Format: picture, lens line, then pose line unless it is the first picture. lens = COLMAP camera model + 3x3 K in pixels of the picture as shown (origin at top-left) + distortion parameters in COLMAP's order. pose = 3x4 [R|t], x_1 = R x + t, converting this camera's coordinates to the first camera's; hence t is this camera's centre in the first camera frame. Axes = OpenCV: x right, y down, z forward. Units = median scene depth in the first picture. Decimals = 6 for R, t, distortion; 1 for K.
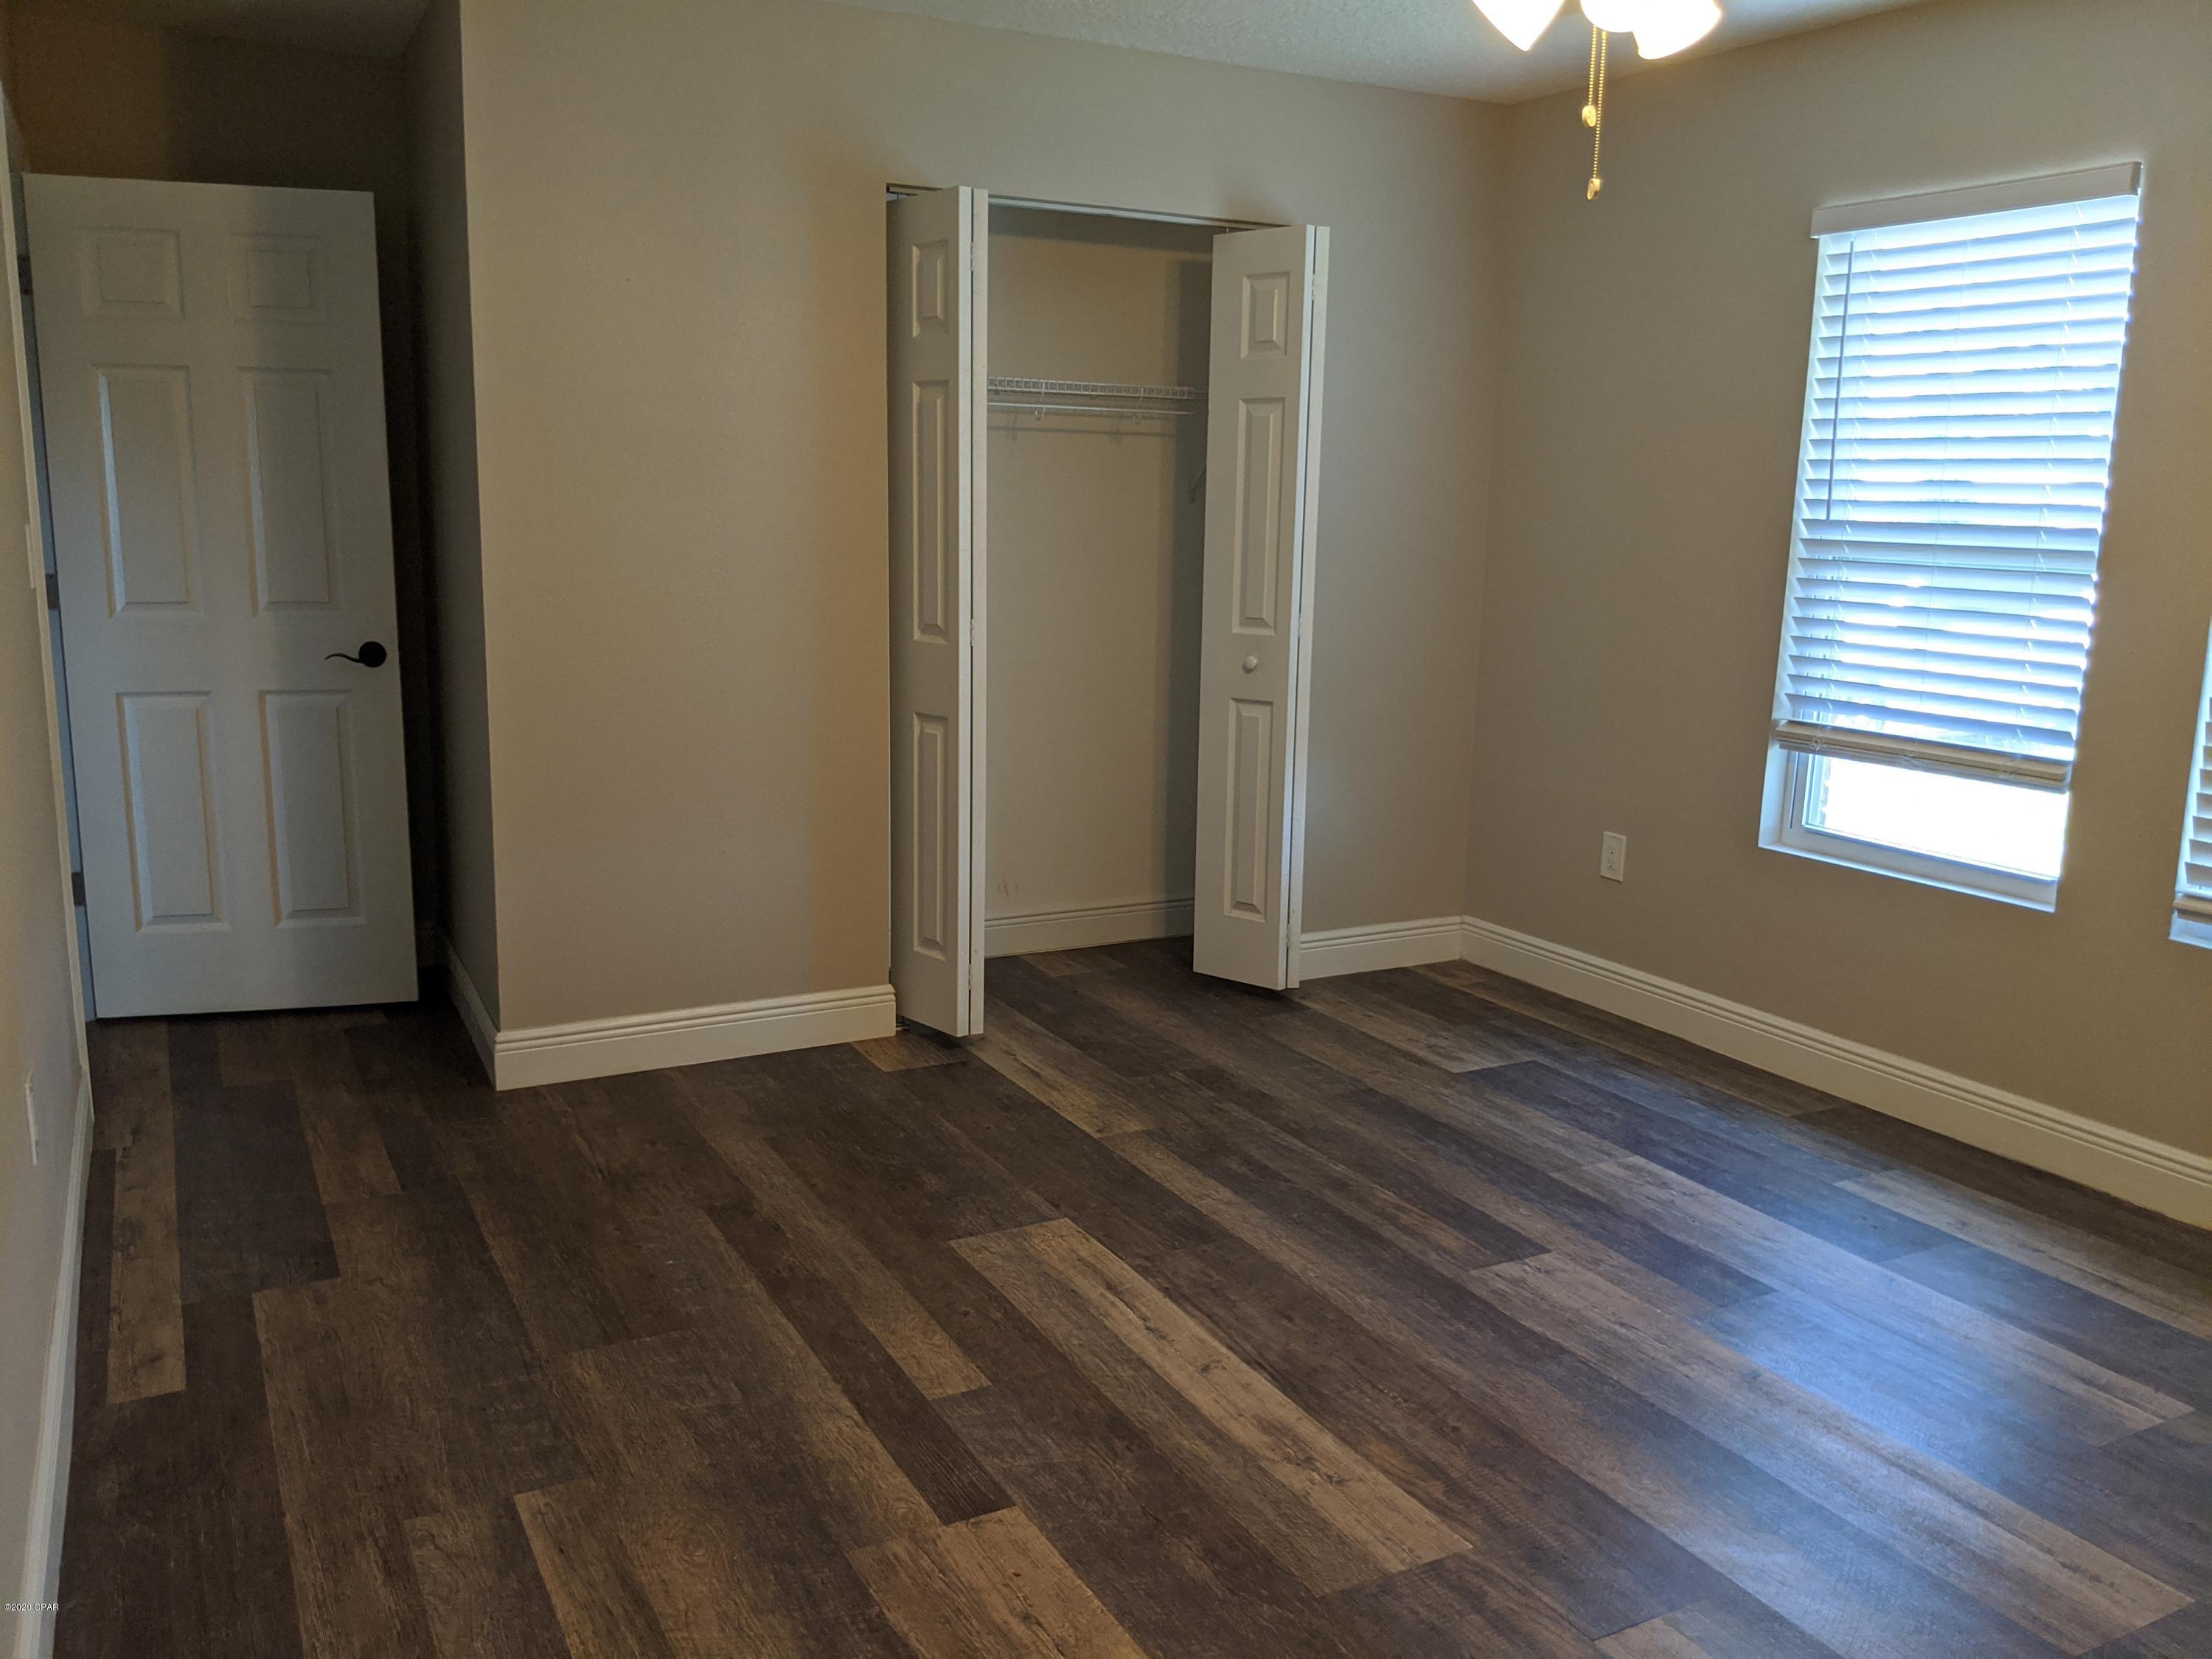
lens RADIAL K [[1776.6, 0, 1106.0], [0, 1776.6, 829.5], [0, 0, 1]] dist [0.065111, -0.136962]
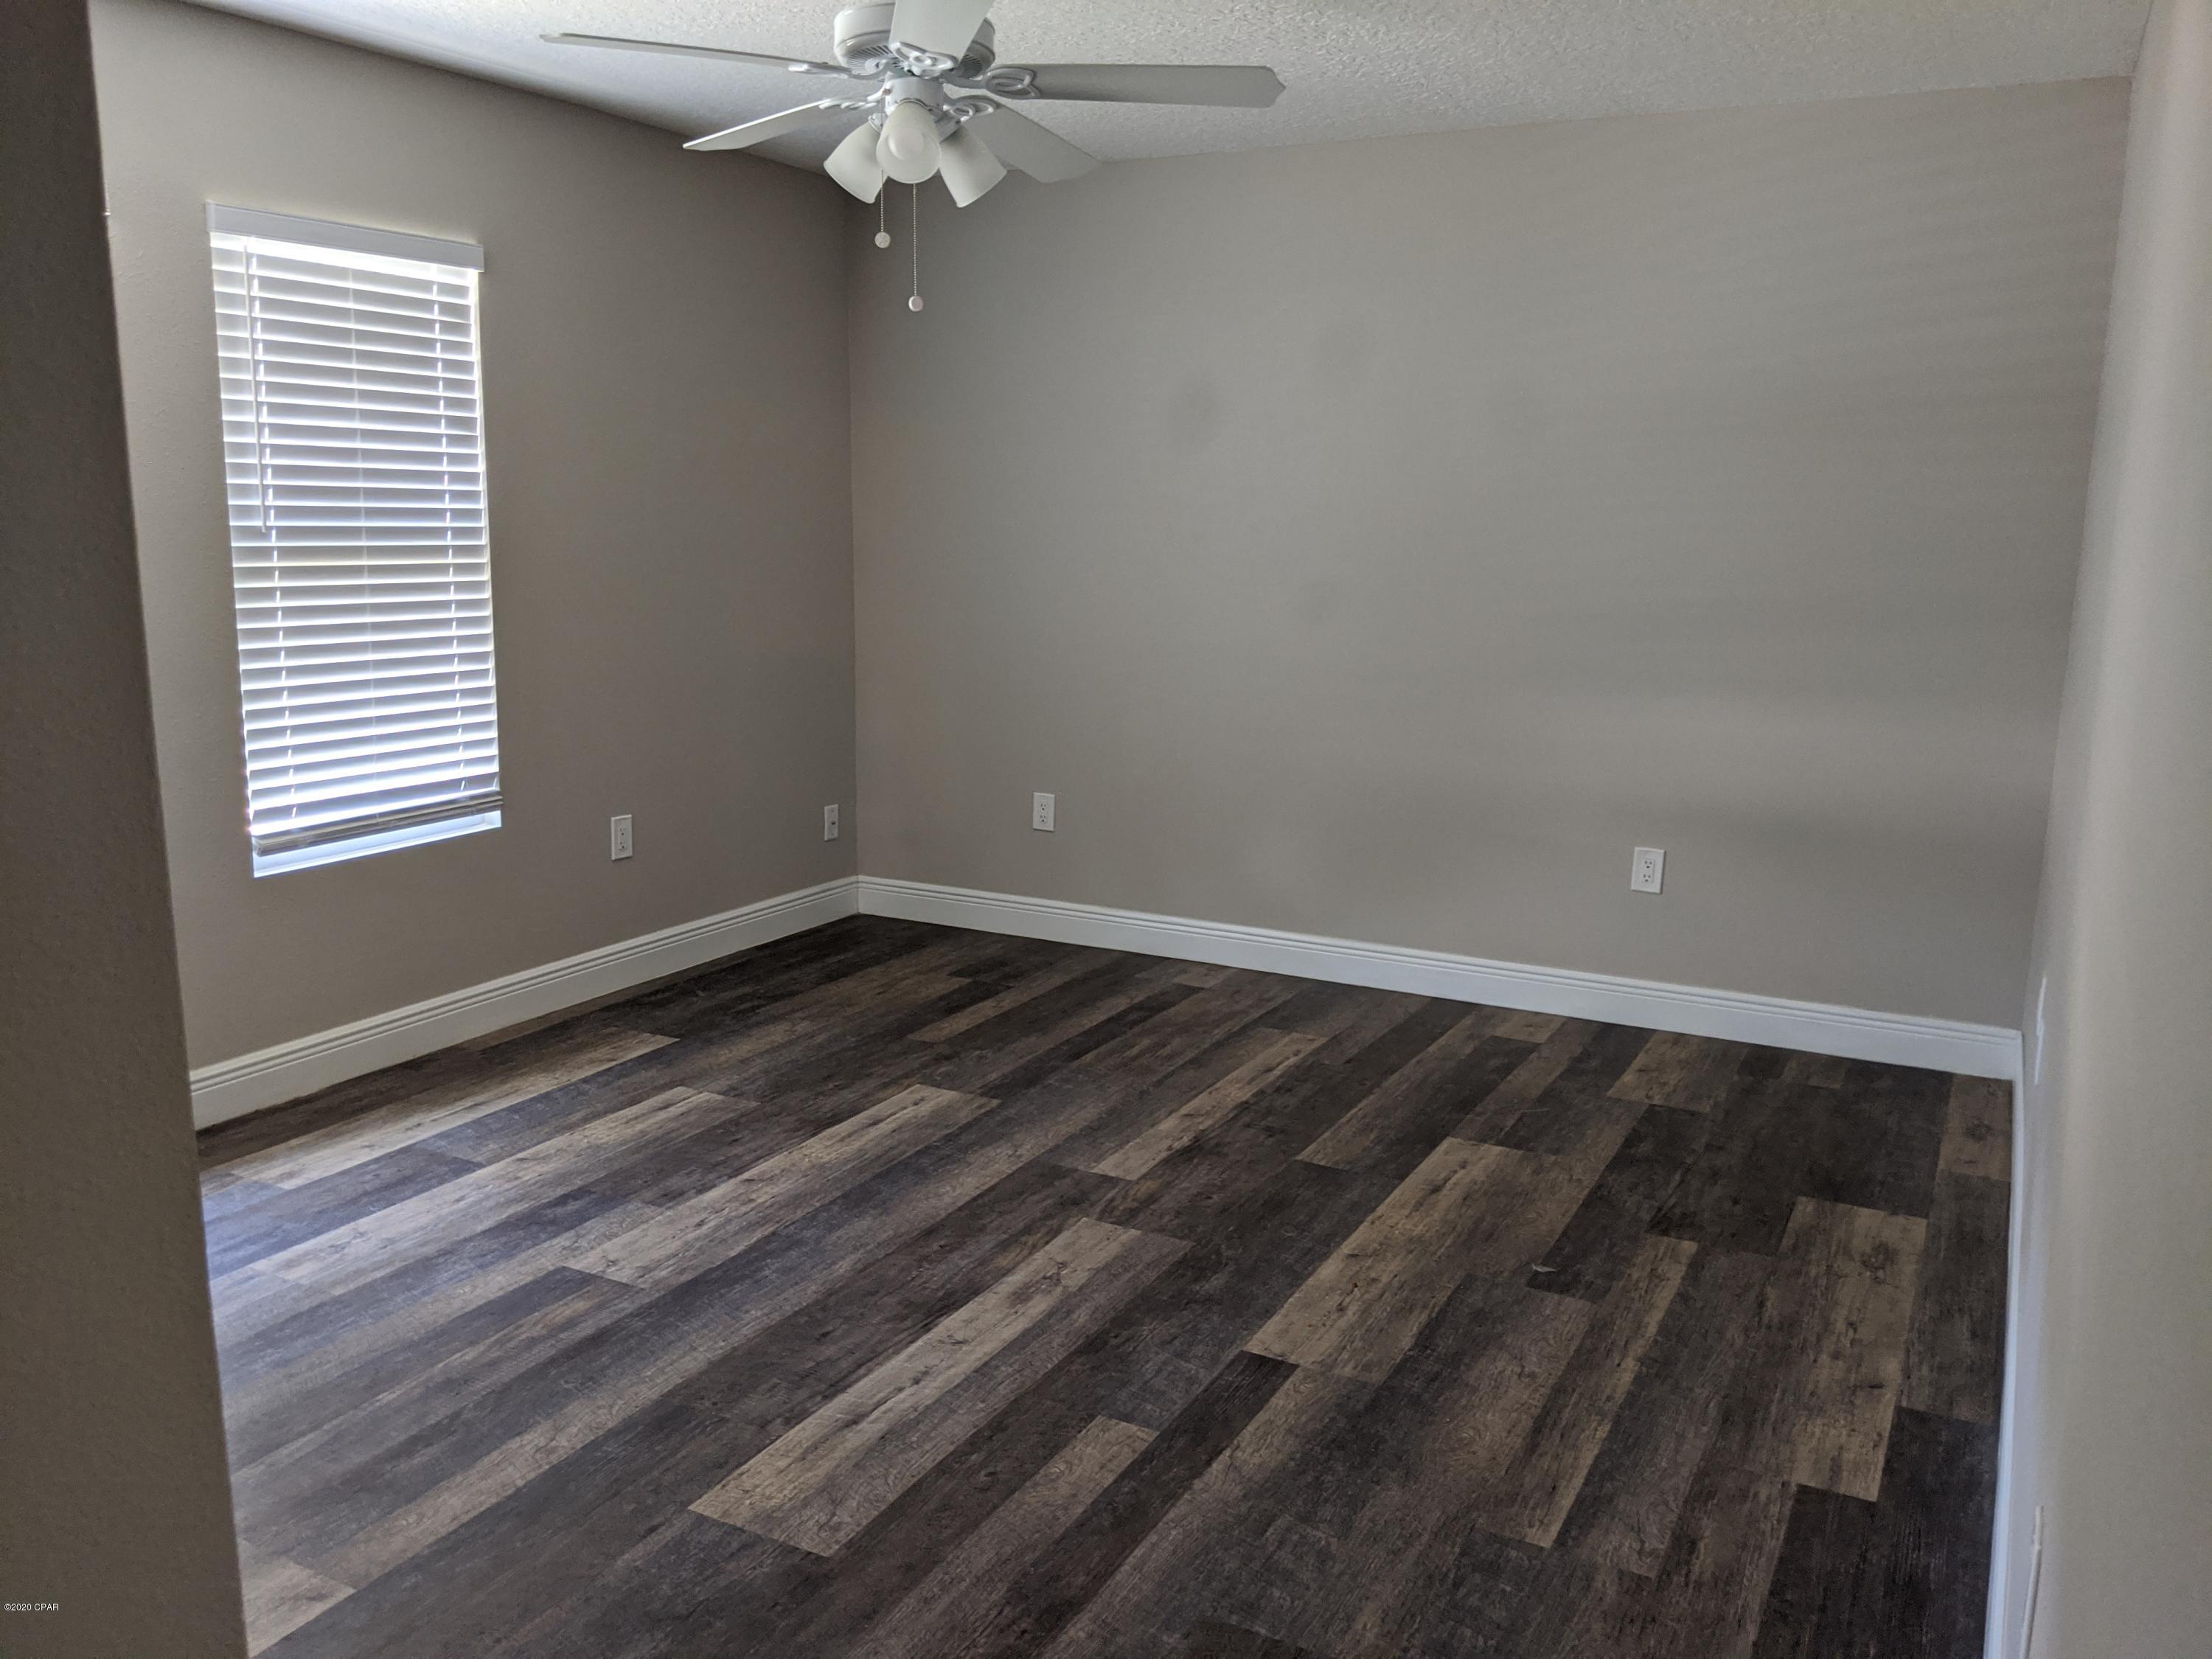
lens RADIAL K [[1776.6, 0, 1106.0], [0, 1776.6, 829.5], [0, 0, 1]] dist [0.065111, -0.136962]
pose [[-0.563266, -0.175528, 0.807417, -0.848084], [0.130109, 0.946144, 0.296452, -0.312835], [-0.815968, 0.272034, -0.510093, 1.459437]]
